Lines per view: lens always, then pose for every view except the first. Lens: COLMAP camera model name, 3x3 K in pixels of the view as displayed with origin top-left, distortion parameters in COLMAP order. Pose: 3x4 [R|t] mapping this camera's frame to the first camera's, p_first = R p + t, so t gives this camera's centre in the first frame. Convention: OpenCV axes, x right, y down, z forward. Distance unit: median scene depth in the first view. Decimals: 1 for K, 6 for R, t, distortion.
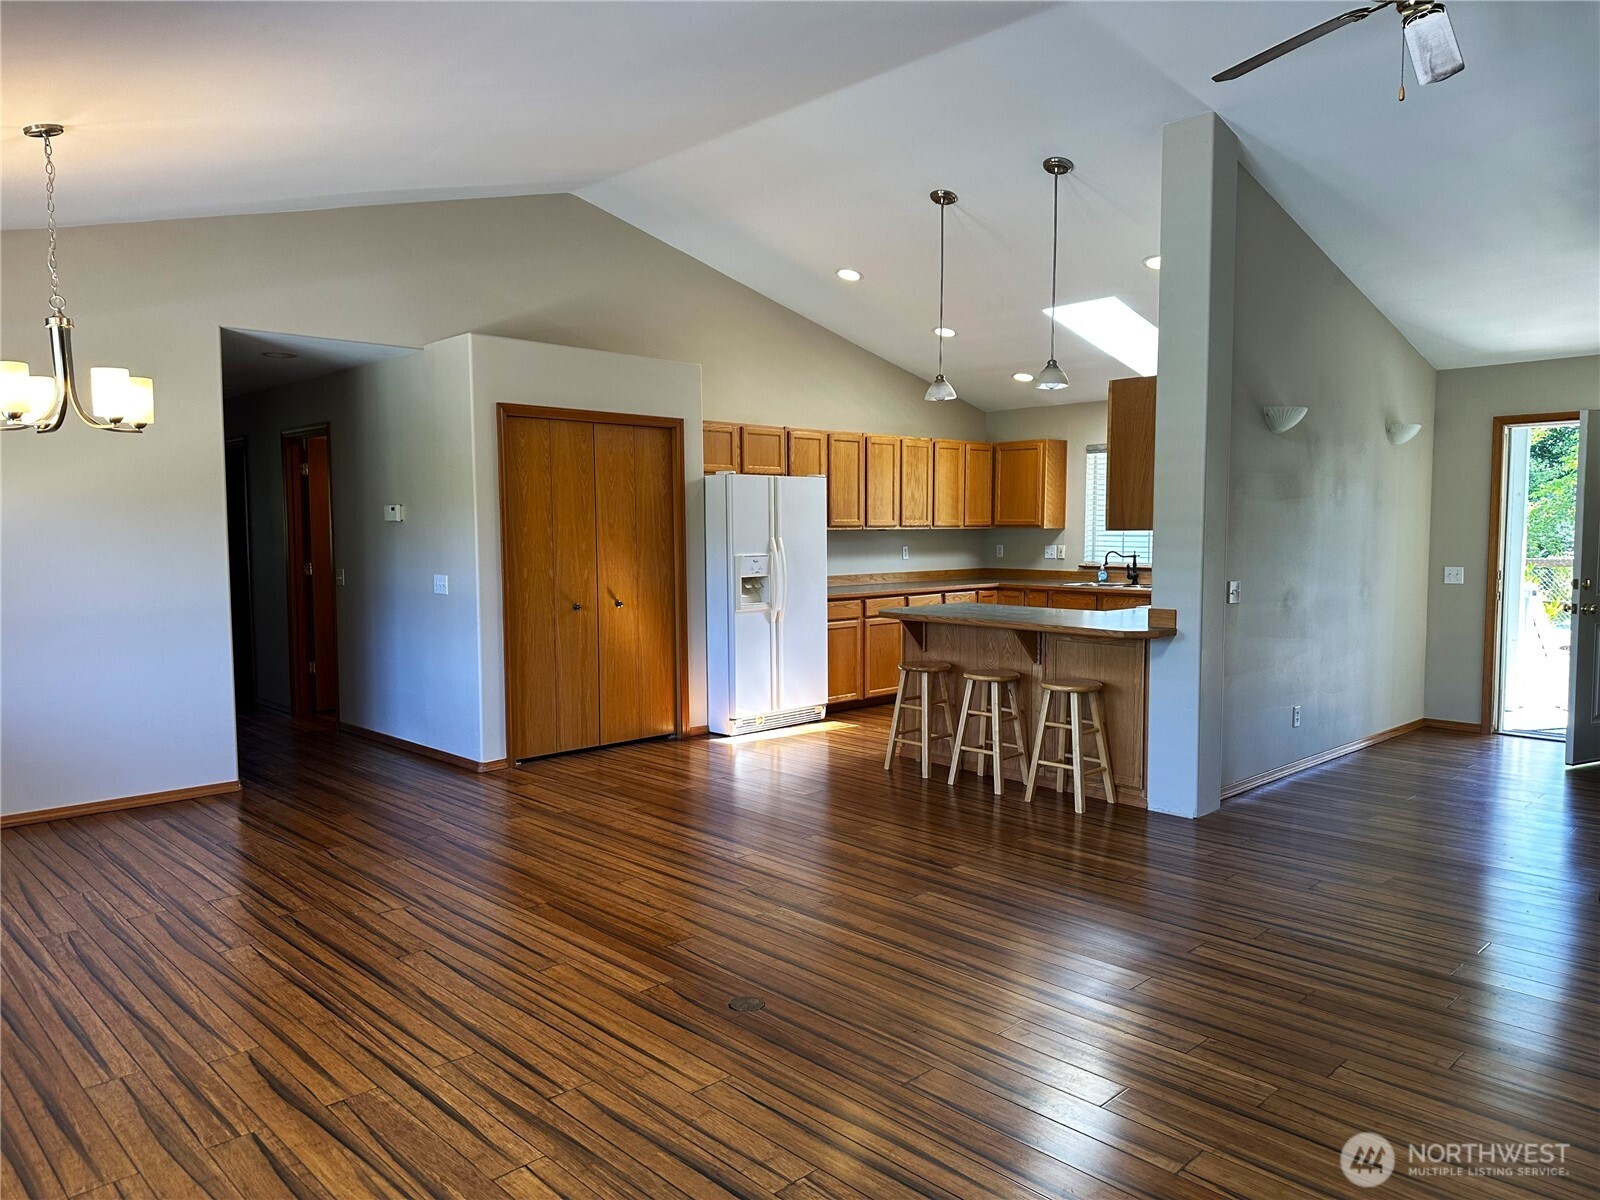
lens RADIAL K [[1098.5, 0, 800.0], [0, 1098.5, 600.0], [0, 0, 1]] dist [0.080995, -0.005433]
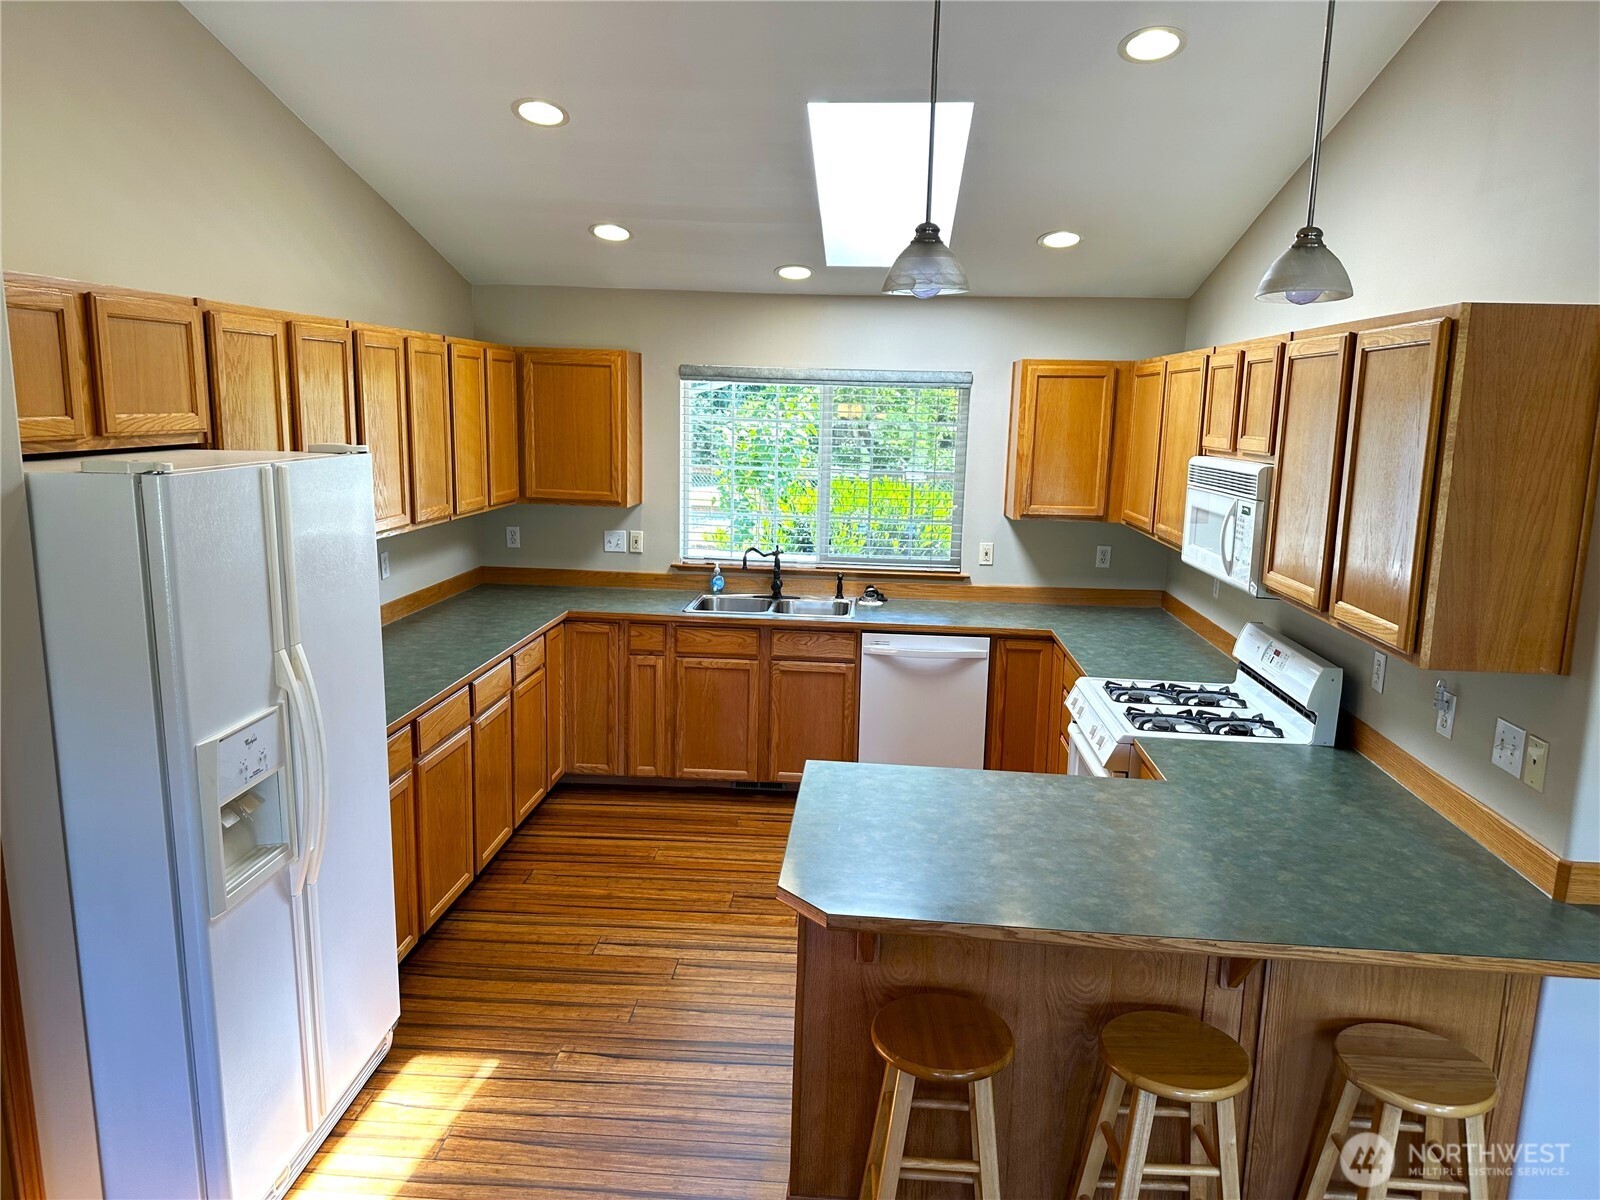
lens RADIAL K [[1098.5, 0, 800.0], [0, 1098.5, 600.0], [0, 0, 1]] dist [0.080995, -0.005433]
pose [[0.732832, -0.102812, 0.672597, -0.209035], [0.022431, 0.991631, 0.127139, -0.172047], [-0.680040, -0.078085, 0.729005, 0.996803]]
